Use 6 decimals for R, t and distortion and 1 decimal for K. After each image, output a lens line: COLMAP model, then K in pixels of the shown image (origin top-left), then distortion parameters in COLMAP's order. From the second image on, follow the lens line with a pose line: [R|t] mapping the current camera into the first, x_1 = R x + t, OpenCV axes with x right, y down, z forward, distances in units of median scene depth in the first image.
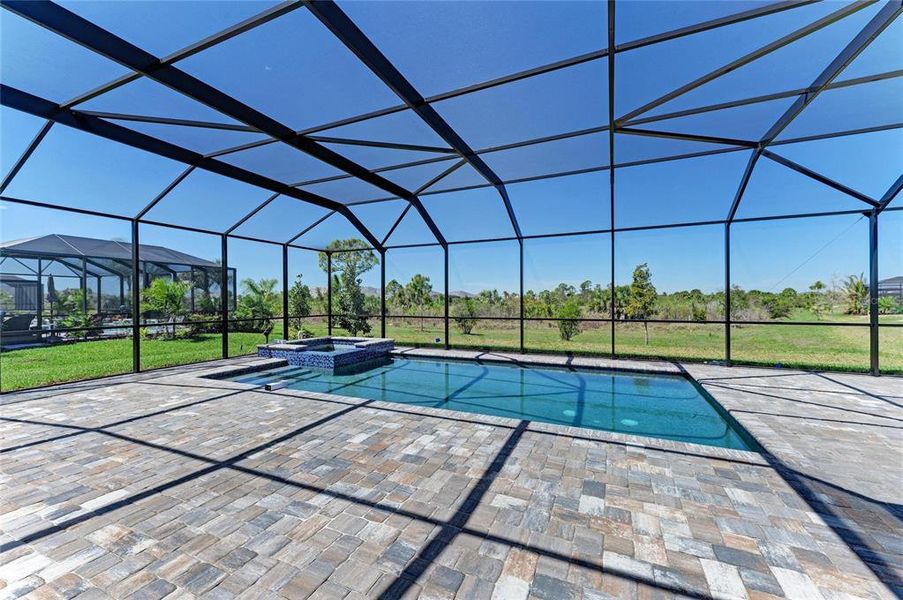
lens RADIAL K [[361.1, 0, 452.8], [0, 361.1, 304.3], [0, 0, 1]] dist [0.017691, -0.003140]
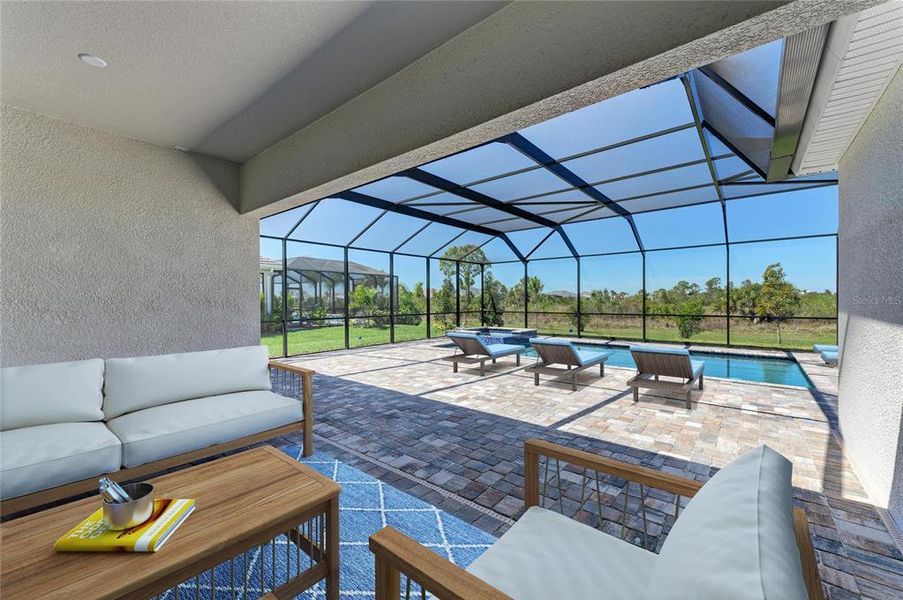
lens RADIAL K [[361.1, 0, 452.1], [0, 361.1, 300.2], [0, 0, 1]] dist [0.017691, -0.003140]
pose [[0.963378, -0.000403, -0.268146, -0.115138], [-0.002434, 0.999945, -0.010247, 0.004474], [0.268135, 0.010524, 0.963324, -0.401882]]
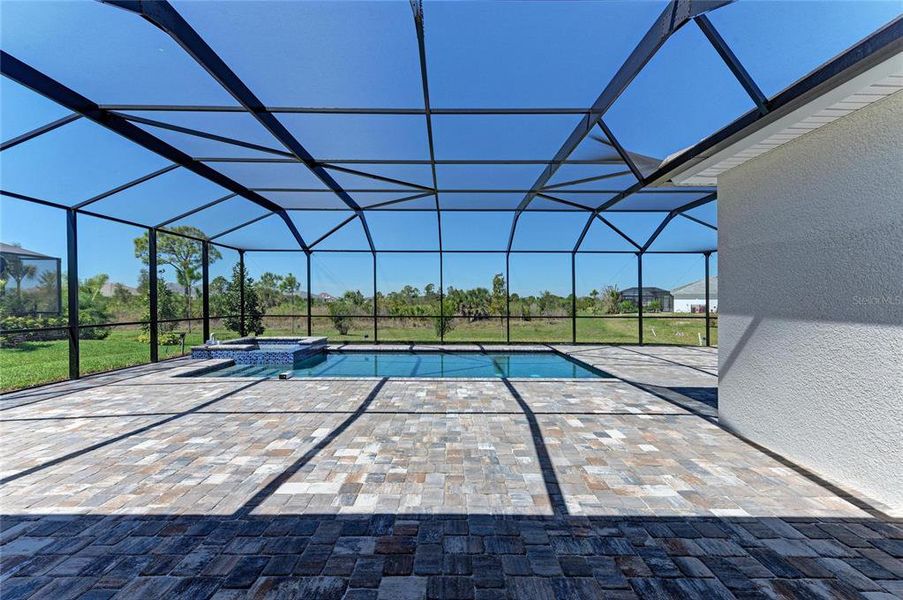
lens RADIAL K [[361.1, 0, 452.6], [0, 361.1, 312.7], [0, 0, 1]] dist [0.017691, -0.003140]
pose [[0.910341, -0.004566, 0.413834, -0.293558], [-0.003427, 0.999822, 0.018572, 0.001952], [-0.413845, -0.018325, 0.910163, -0.158863]]
